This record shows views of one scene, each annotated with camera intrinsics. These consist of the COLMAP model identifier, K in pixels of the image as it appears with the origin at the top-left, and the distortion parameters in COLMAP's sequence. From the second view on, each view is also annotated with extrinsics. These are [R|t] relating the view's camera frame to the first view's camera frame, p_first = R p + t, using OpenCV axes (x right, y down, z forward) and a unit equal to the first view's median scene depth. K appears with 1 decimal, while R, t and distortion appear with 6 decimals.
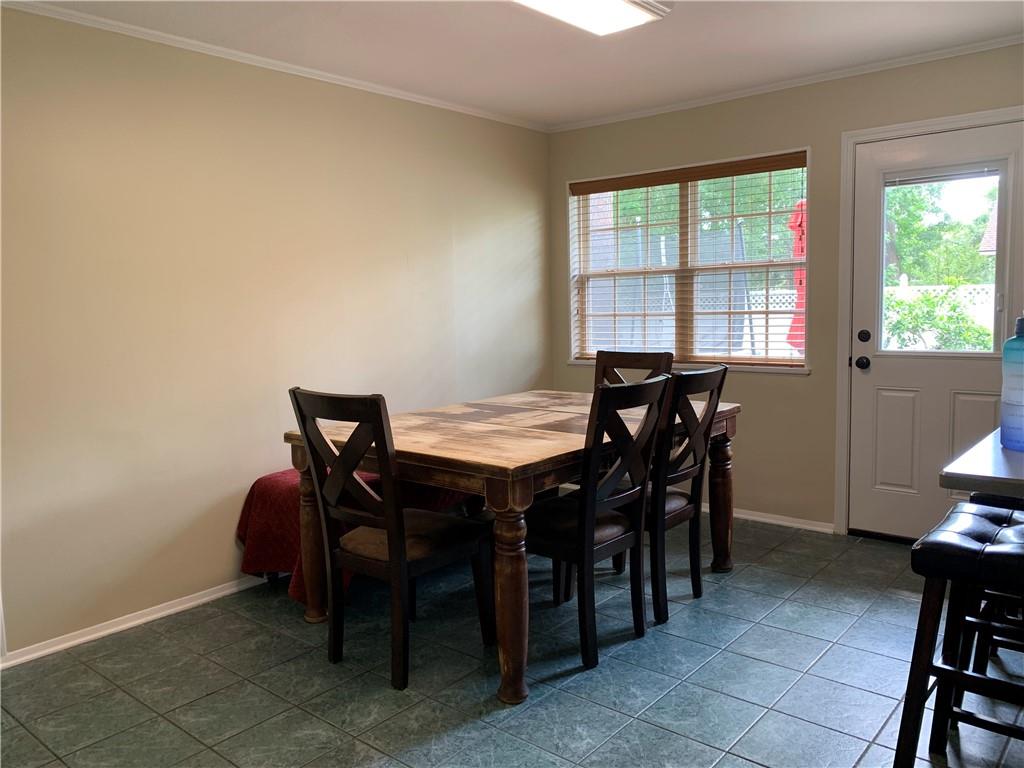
lens RADIAL K [[782.9, 0, 507.9], [0, 782.9, 381.6], [0, 0, 1]] dist [0.002740, -0.002584]
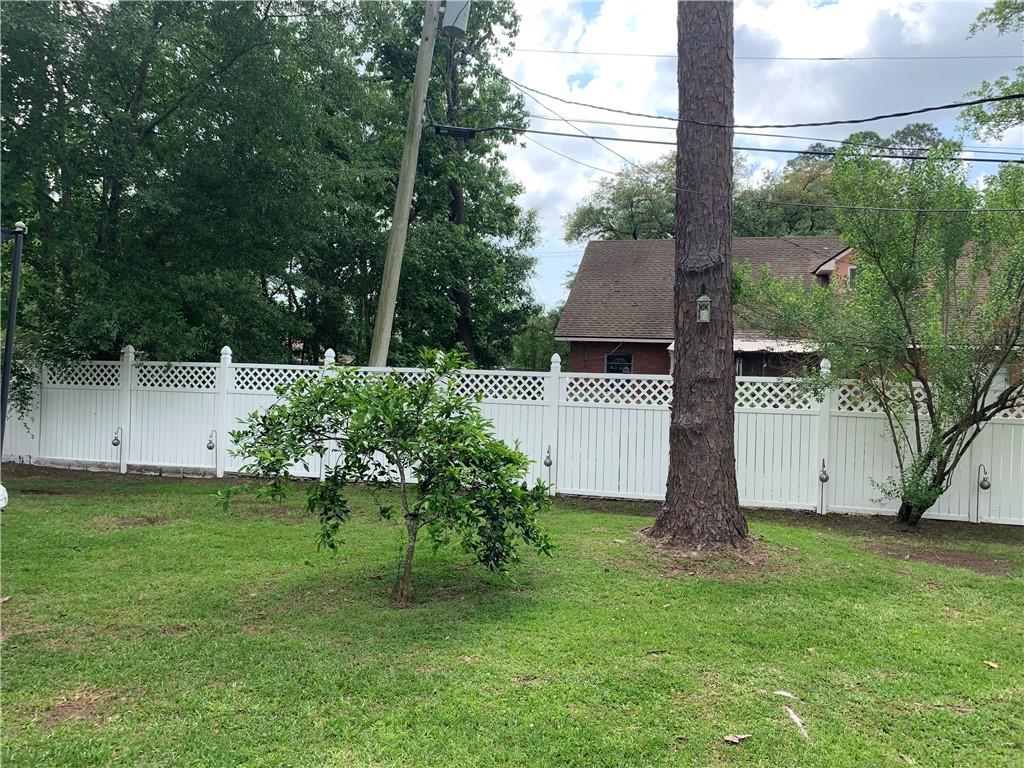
lens RADIAL K [[782.9, 0, 507.9], [0, 782.9, 381.6], [0, 0, 1]] dist [0.002740, -0.002584]
pose [[0.897962, 0.049286, 0.437305, 0.160907], [-0.007743, 0.995324, -0.096277, -0.026779], [-0.440006, 0.083067, 0.894145, 0.220743]]
